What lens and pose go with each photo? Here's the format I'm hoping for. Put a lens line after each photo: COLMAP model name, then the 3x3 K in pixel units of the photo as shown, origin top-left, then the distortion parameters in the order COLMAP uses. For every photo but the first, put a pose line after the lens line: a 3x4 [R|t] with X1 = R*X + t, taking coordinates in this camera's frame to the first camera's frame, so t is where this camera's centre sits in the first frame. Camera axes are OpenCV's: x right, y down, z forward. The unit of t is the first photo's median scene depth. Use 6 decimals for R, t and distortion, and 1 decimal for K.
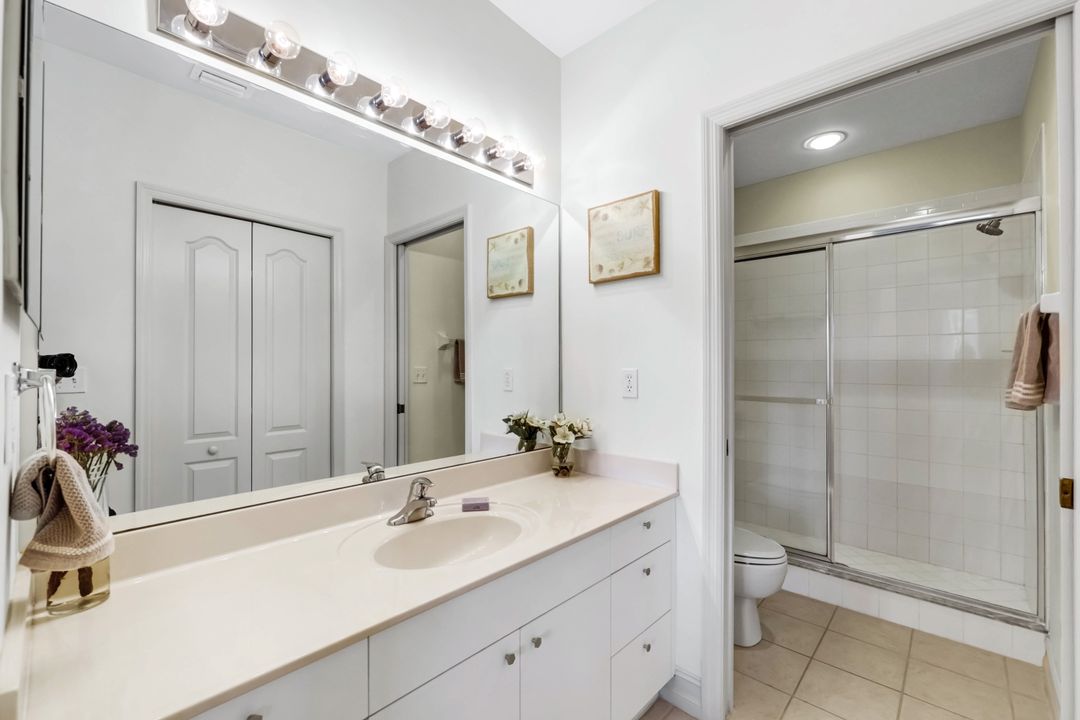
lens RADIAL K [[439.2, 0, 537.3], [0, 439.2, 360.8], [0, 0, 1]] dist [-0.006848, 0.004605]
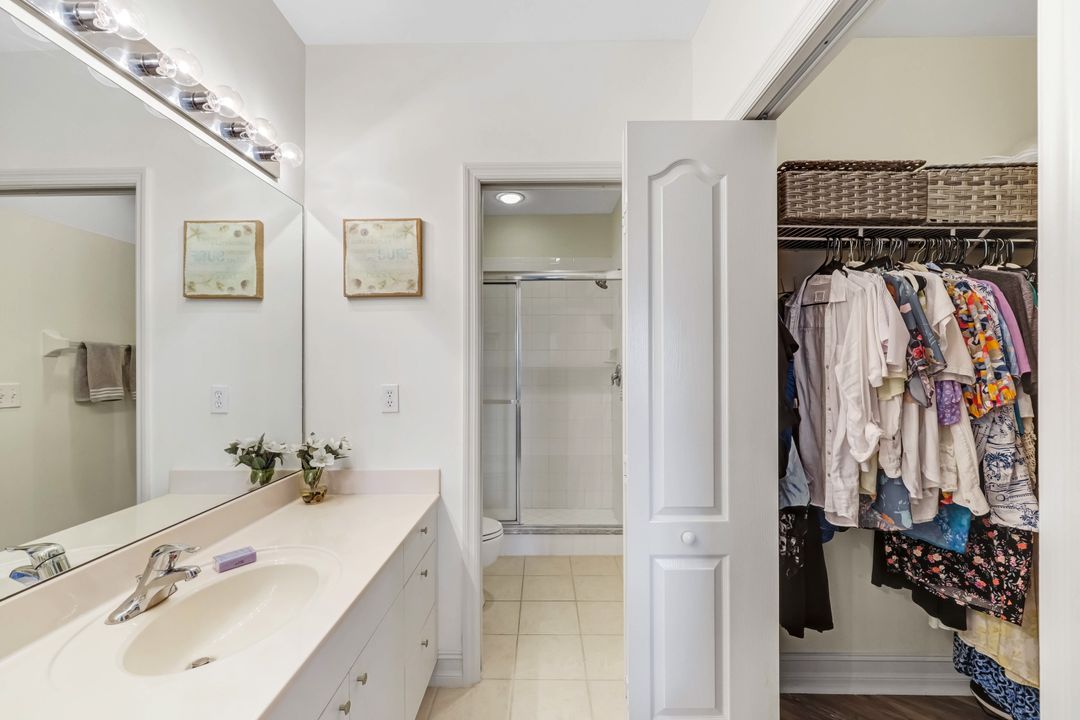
lens RADIAL K [[439.2, 0, 512.3], [0, 439.2, 360.1], [0, 0, 1]] dist [-0.006848, 0.004605]
pose [[0.755844, -0.003643, 0.654741, -0.230518], [0.001877, 0.999992, 0.003397, -0.039345], [-0.654749, -0.001339, 0.755845, 0.031115]]
